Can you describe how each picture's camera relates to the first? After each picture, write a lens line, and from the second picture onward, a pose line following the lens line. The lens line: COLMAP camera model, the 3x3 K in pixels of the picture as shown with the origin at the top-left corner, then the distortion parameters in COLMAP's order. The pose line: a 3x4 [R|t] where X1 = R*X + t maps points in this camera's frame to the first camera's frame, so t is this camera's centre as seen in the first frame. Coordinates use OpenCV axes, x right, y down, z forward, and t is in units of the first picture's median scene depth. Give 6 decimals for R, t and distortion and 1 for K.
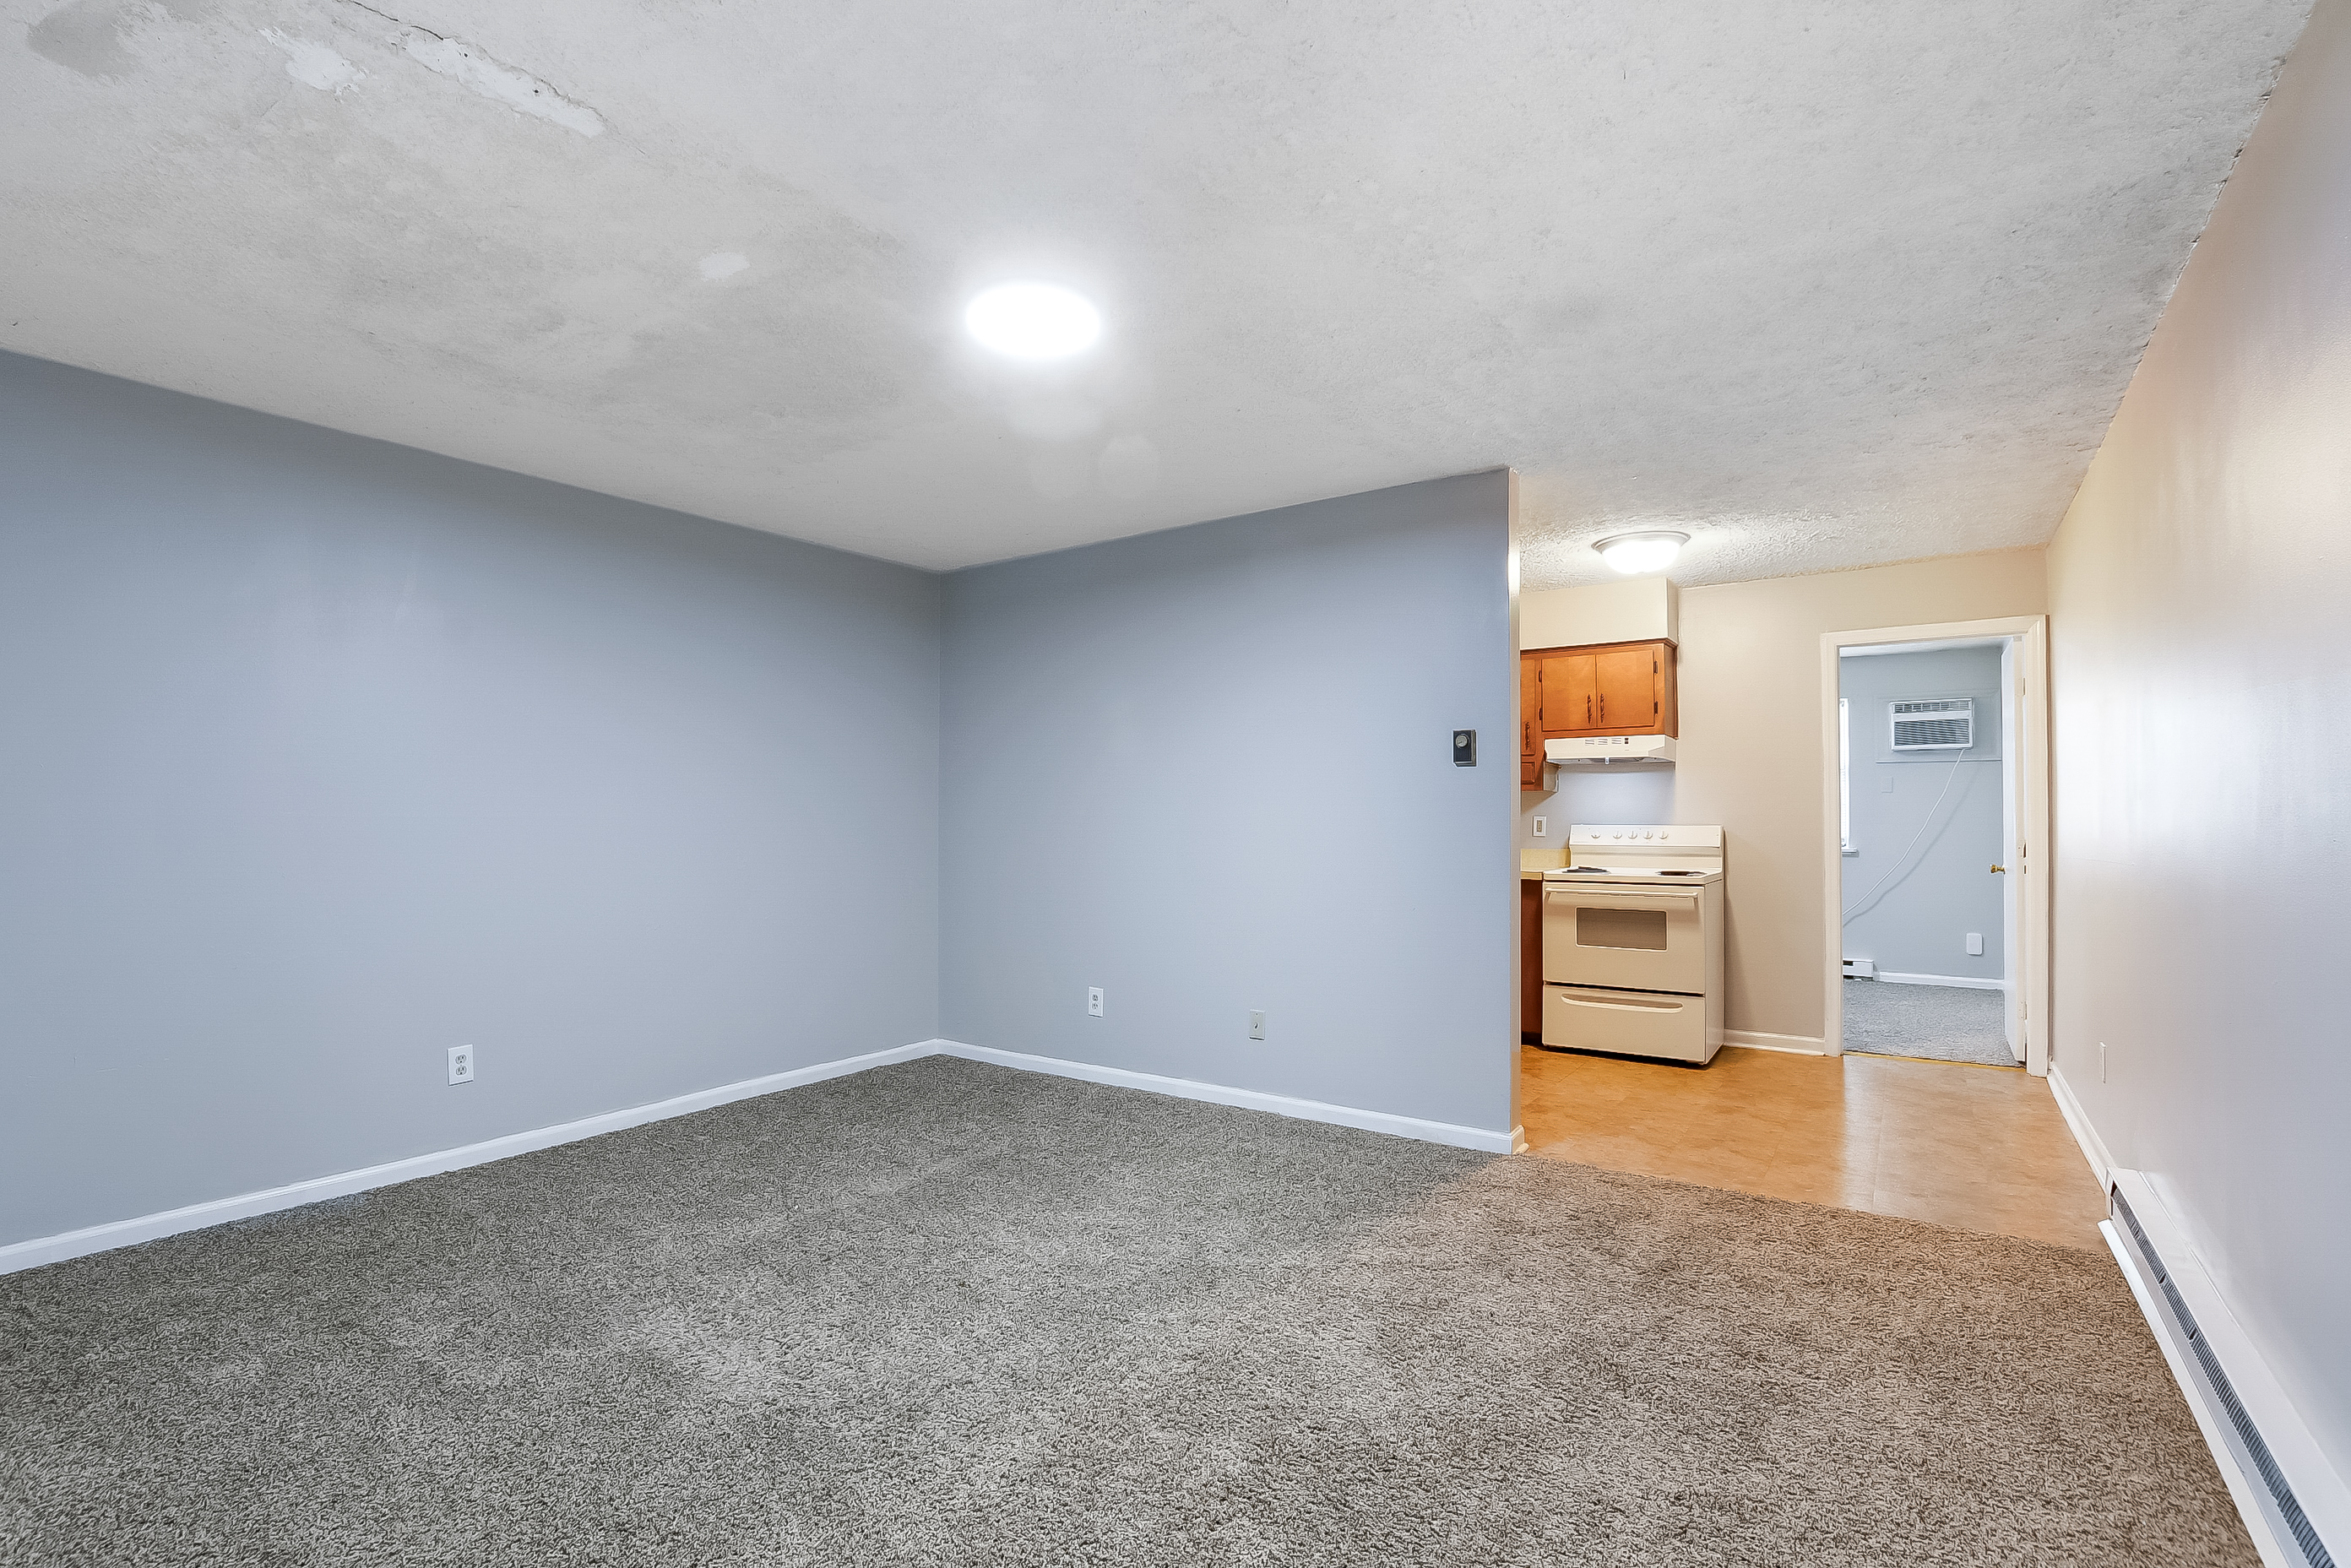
lens RADIAL K [[1103.6, 0, 1185.4], [0, 1103.6, 786.1], [0, 0, 1]] dist [-0.003363, 0.001688]
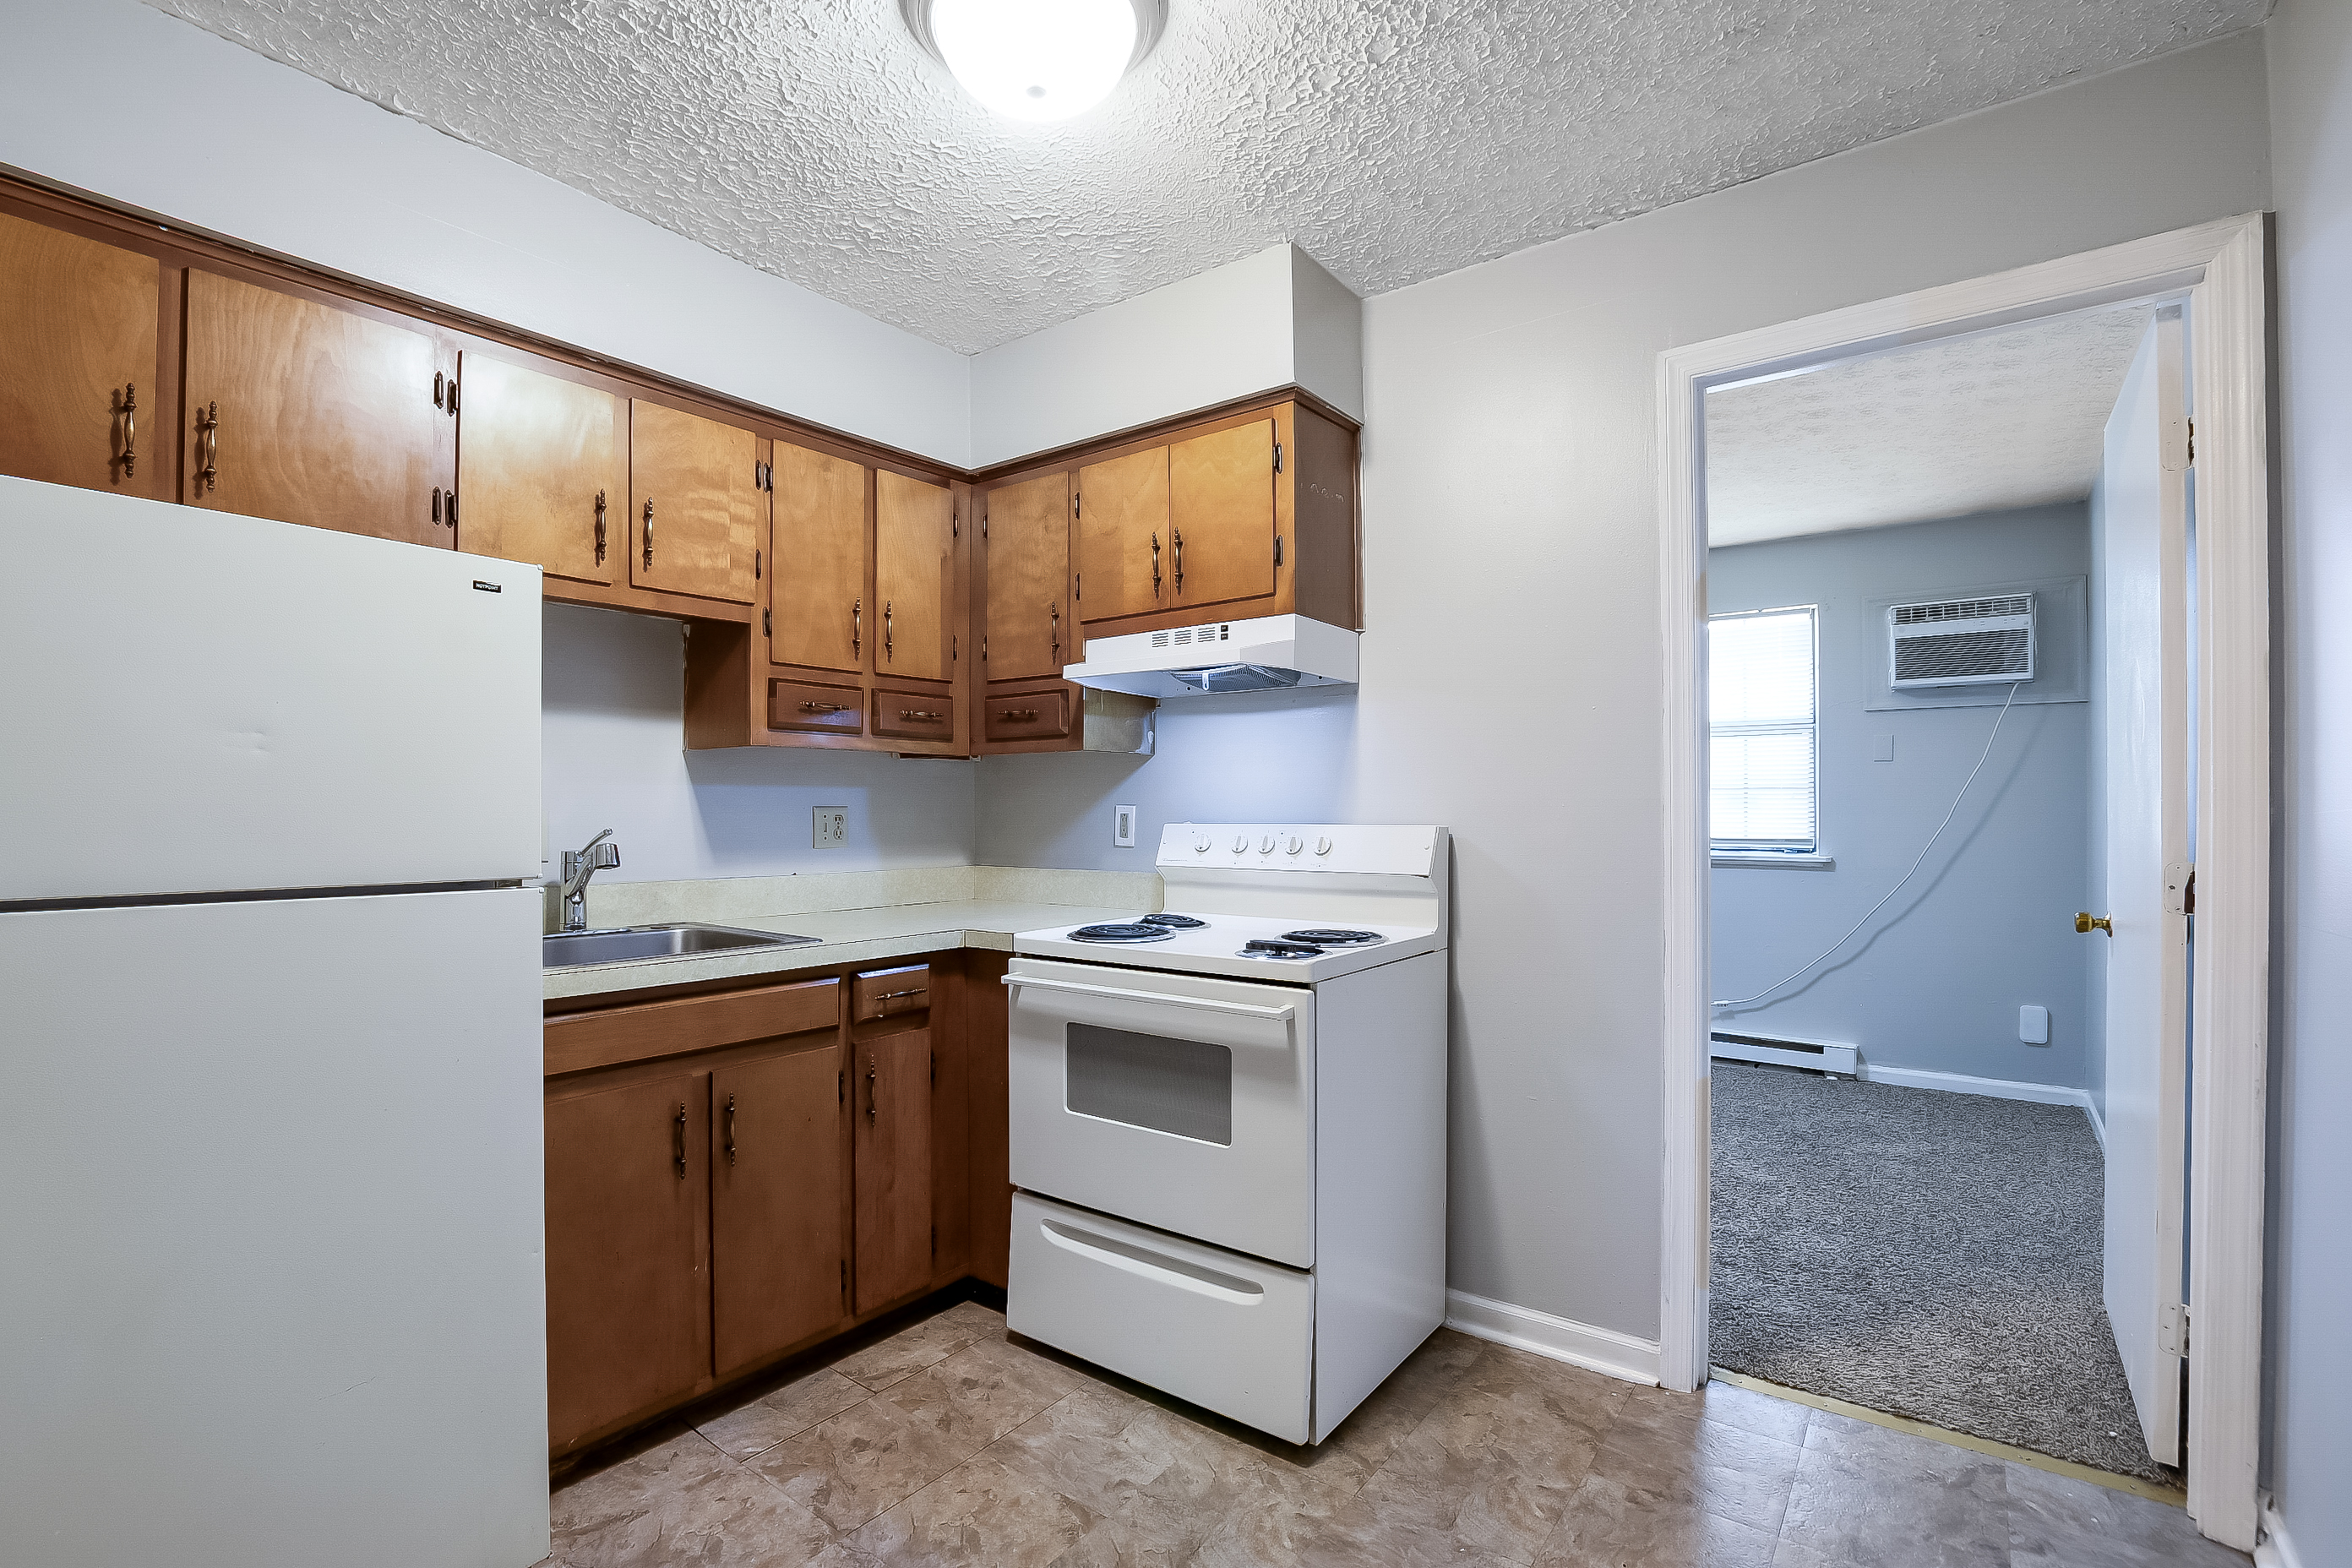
lens RADIAL K [[1104.2, 0, 1171.0], [0, 1104.2, 798.0], [0, 0, 1]] dist [-0.003363, 0.001688]
pose [[0.999147, -0.005436, -0.040928, 0.391148], [0.006262, 0.999779, 0.020062, 0.015334], [0.040810, -0.020301, 0.998961, 0.551468]]
